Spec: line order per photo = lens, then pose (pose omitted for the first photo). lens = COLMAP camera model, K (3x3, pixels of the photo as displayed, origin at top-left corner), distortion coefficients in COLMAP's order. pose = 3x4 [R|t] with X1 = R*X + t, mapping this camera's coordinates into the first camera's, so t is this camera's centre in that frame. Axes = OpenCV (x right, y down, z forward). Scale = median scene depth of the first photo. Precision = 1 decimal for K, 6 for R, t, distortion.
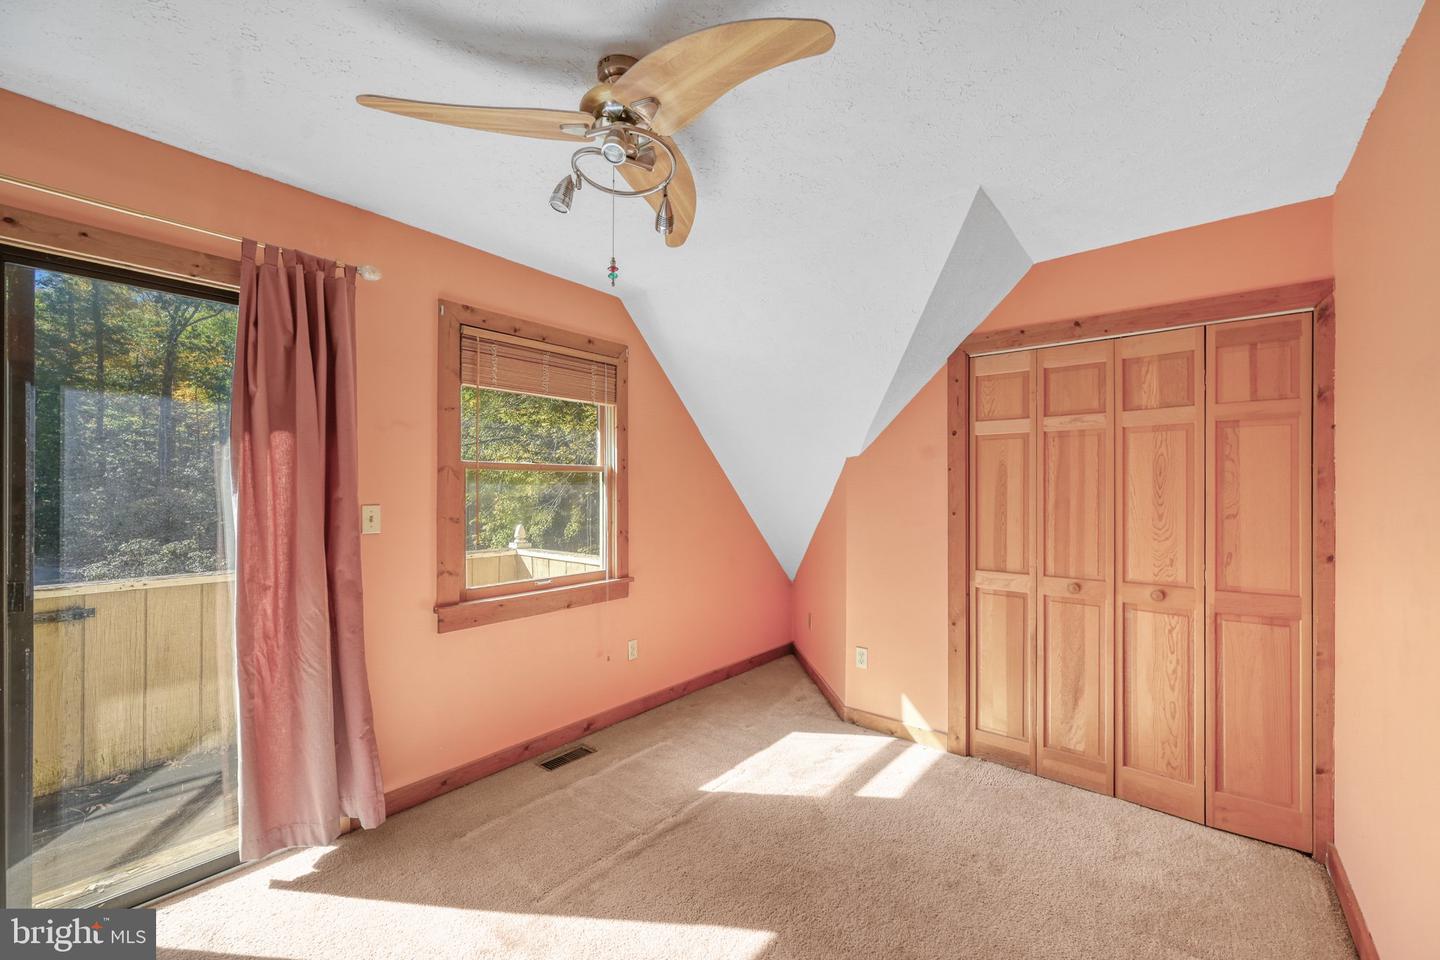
lens RADIAL K [[558.8, 0, 716.9], [0, 558.8, 488.7], [0, 0, 1]] dist [0.001756, -0.000008]
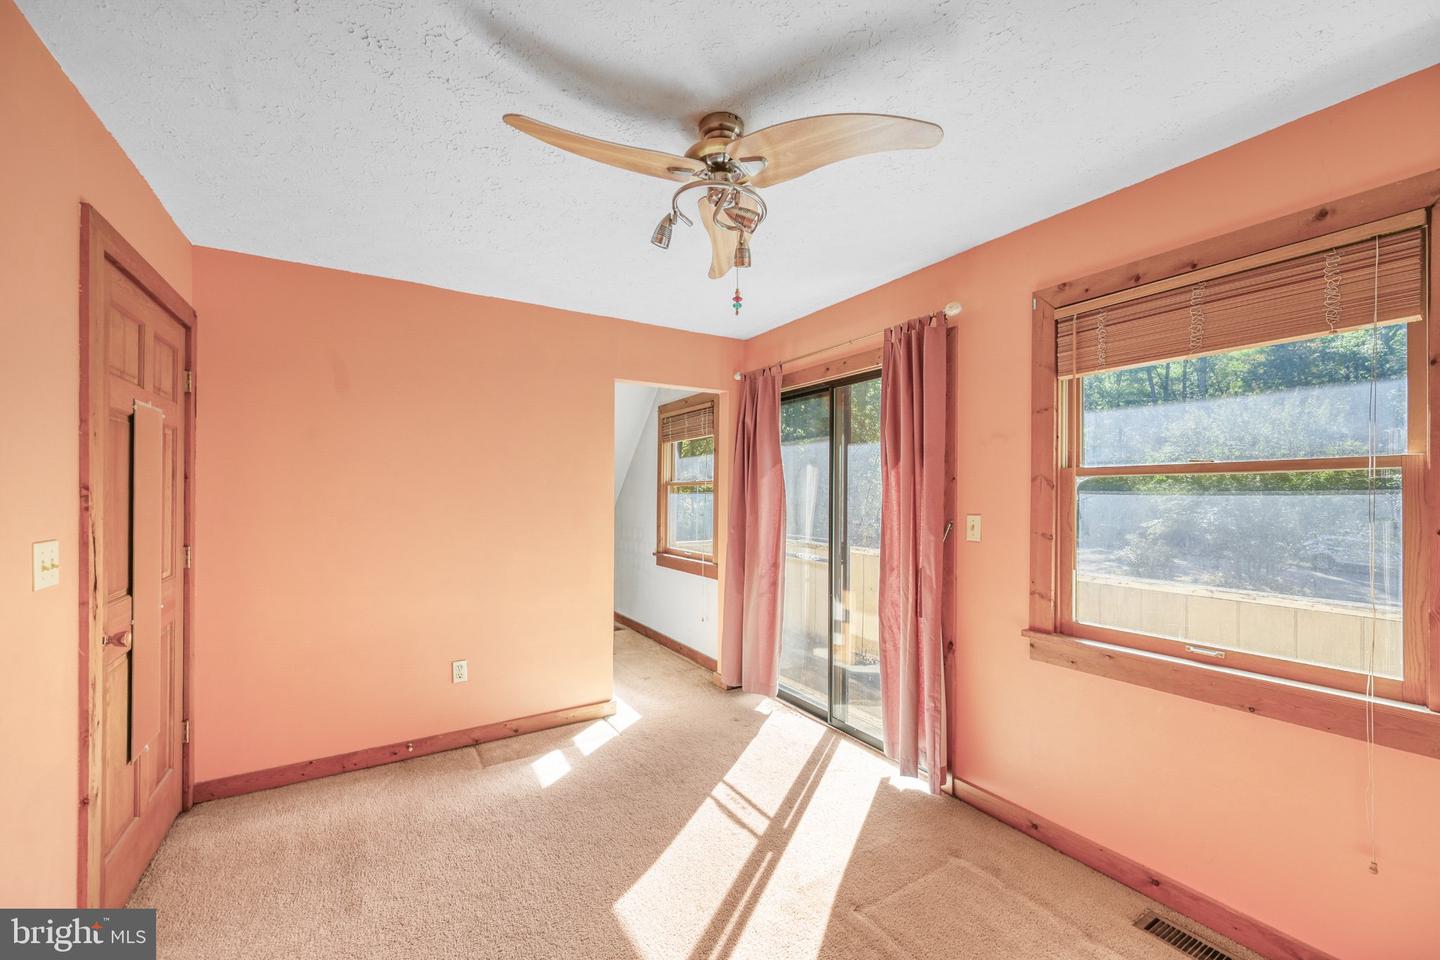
lens RADIAL K [[558.8, 0, 716.9], [0, 558.8, 488.5], [0, 0, 1]] dist [0.001756, -0.000008]
pose [[-0.310810, -0.003883, -0.950464, 0.530029], [0.004686, 0.999973, -0.005617, -0.016631], [0.950460, -0.006200, -0.310784, 0.788325]]
